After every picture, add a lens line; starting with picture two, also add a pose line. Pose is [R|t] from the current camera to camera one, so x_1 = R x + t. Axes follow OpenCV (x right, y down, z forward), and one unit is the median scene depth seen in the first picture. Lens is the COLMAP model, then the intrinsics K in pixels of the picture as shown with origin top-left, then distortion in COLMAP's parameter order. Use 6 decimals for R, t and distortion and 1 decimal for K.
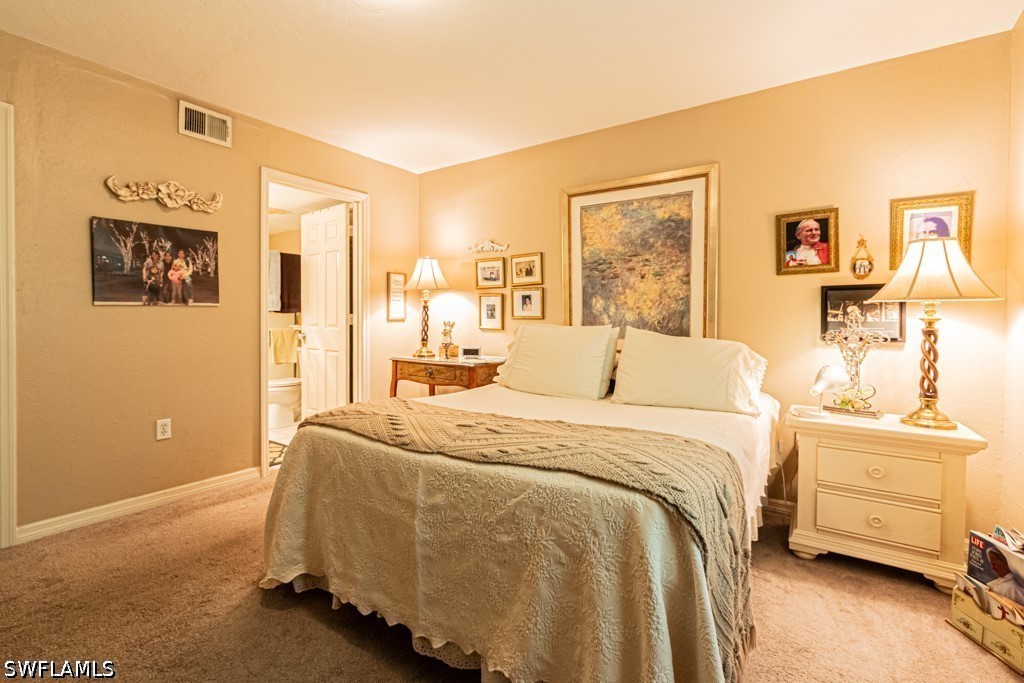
lens RADIAL K [[475.9, 0, 499.7], [0, 475.9, 323.9], [0, 0, 1]] dist [0.009419, -0.001435]
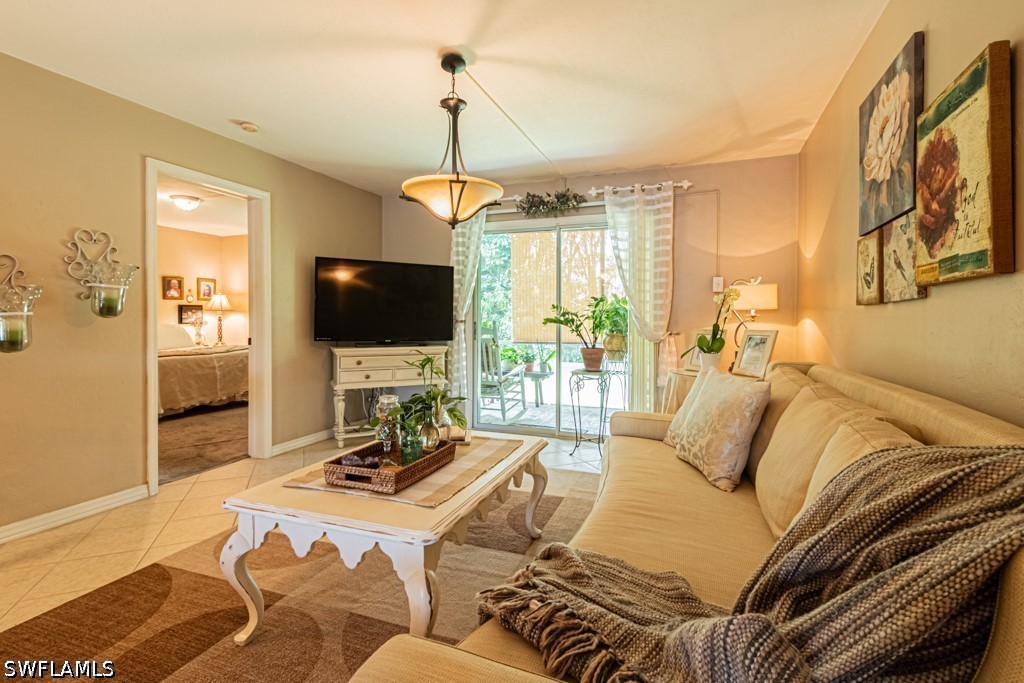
lens RADIAL K [[475.9, 0, 525.0], [0, 475.9, 321.3], [0, 0, 1]] dist [0.009419, -0.001435]
pose [[-0.258059, -0.017528, 0.965970, -2.328924], [0.011218, 0.999714, 0.021137, -0.016907], [-0.966064, 0.016291, -0.257789, -0.207002]]
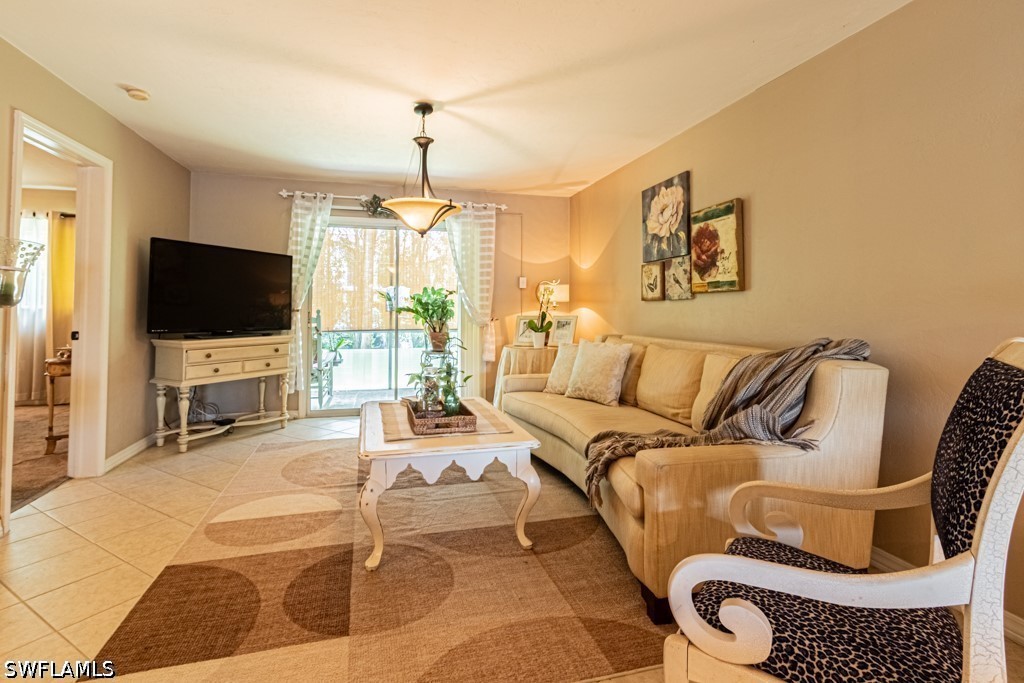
lens RADIAL K [[475.9, 0, 505.1], [0, 475.9, 297.0], [0, 0, 1]] dist [0.009419, -0.001435]
pose [[-0.764291, 0.000042, 0.644872, -2.306450], [-0.000845, 0.999999, -0.001066, -0.030261], [-0.644871, -0.001360, -0.764290, 0.406098]]
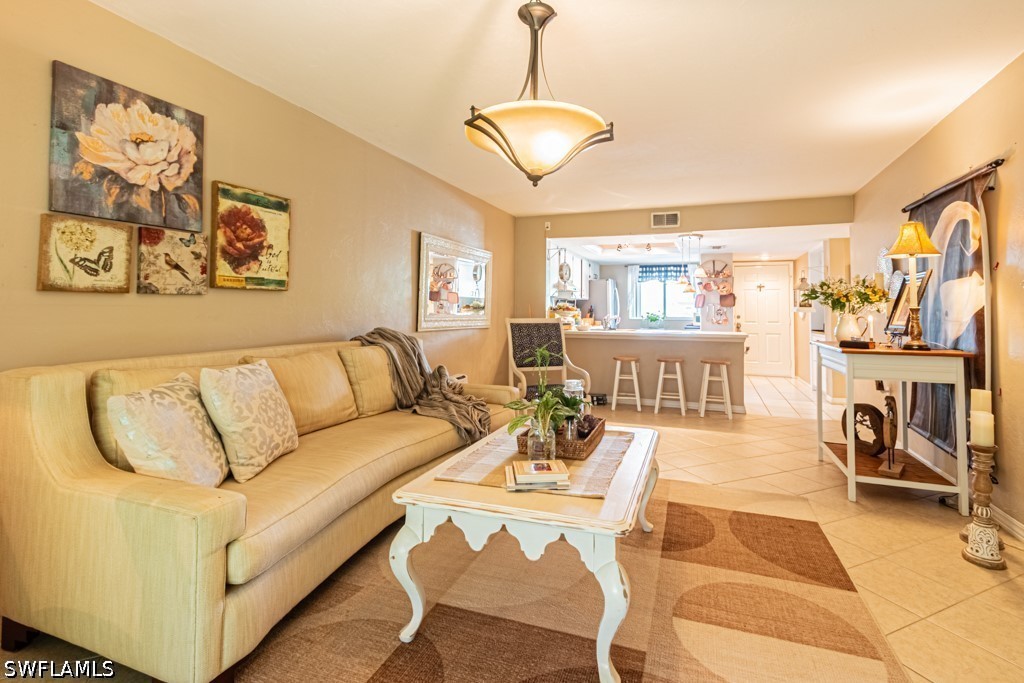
lens RADIAL K [[475.9, 0, 523.9], [0, 475.9, 301.2], [0, 0, 1]] dist [0.009419, -0.001435]
pose [[0.246397, -0.027721, -0.968772, -0.875673], [-0.024556, 0.999091, -0.034834, 0.001466], [0.968858, 0.032372, 0.245493, -0.468112]]
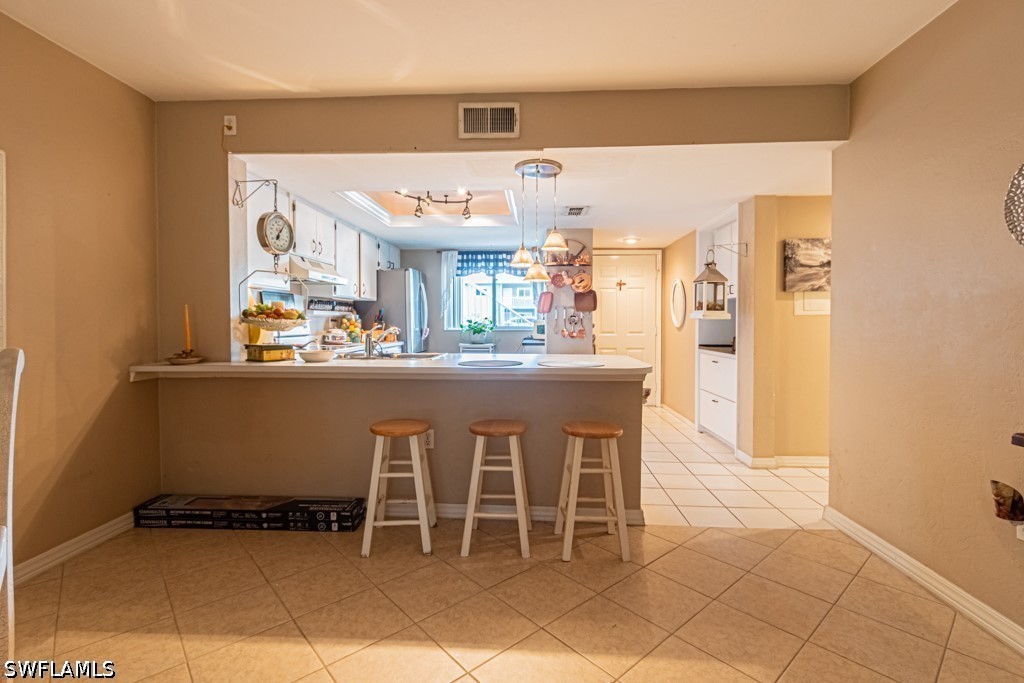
lens RADIAL K [[475.9, 0, 506.1], [0, 475.9, 330.6], [0, 0, 1]] dist [0.009419, -0.001435]
pose [[0.523476, 0.013328, -0.851936, -1.895046], [-0.015418, 0.999862, 0.006169, -0.025828], [0.851901, 0.009906, 0.523610, 0.166264]]
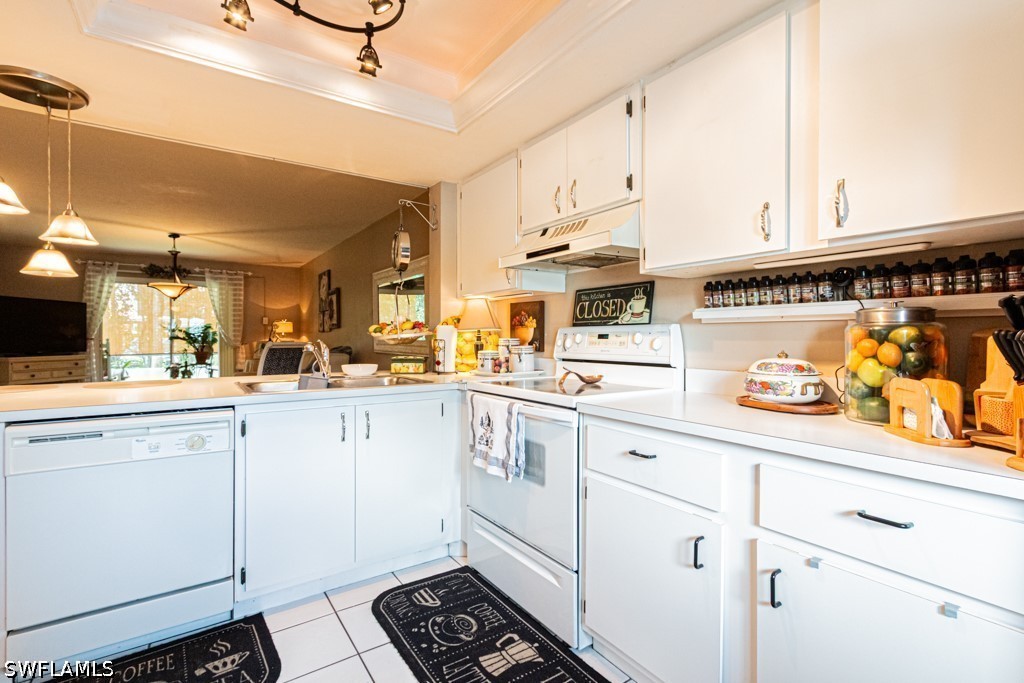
lens RADIAL K [[475.9, 0, 506.5], [0, 475.9, 338.4], [0, 0, 1]] dist [0.009419, -0.001435]
pose [[-0.935459, -0.009583, 0.353306, -3.659819], [-0.001718, 0.999744, 0.022568, -0.049361], [-0.353432, 0.020504, -0.935236, 1.211355]]
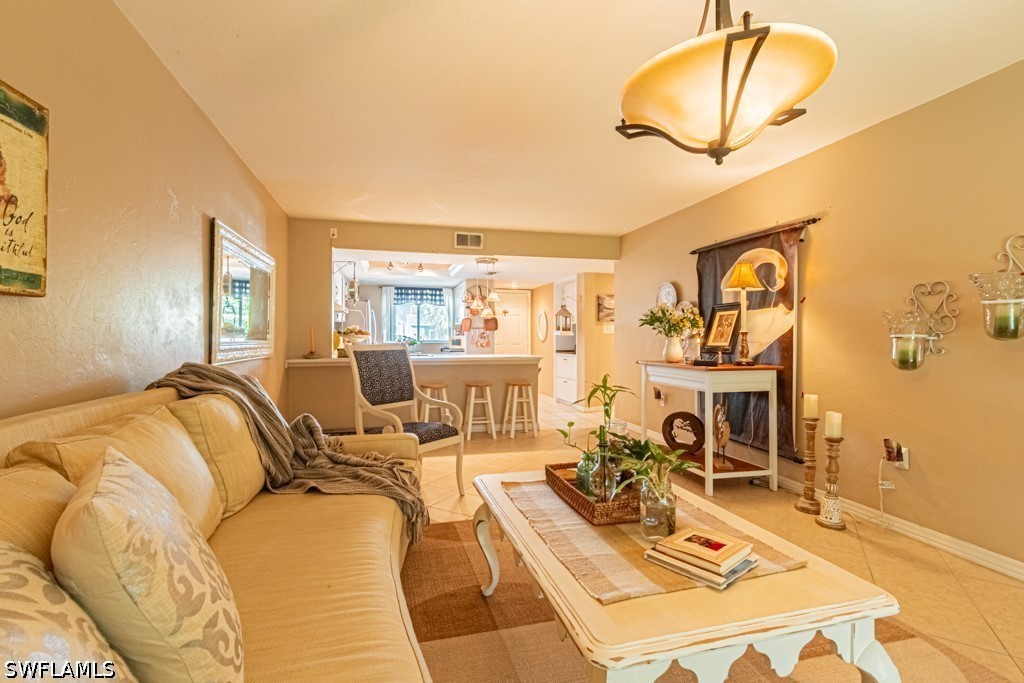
lens RADIAL K [[475.9, 0, 497.3], [0, 475.9, 340.9], [0, 0, 1]] dist [0.009419, -0.001435]
pose [[0.745745, -0.001201, -0.666231, -1.308387], [-0.009194, 0.999885, -0.012094, 0.004909], [0.666168, 0.015145, 0.745648, -0.776548]]
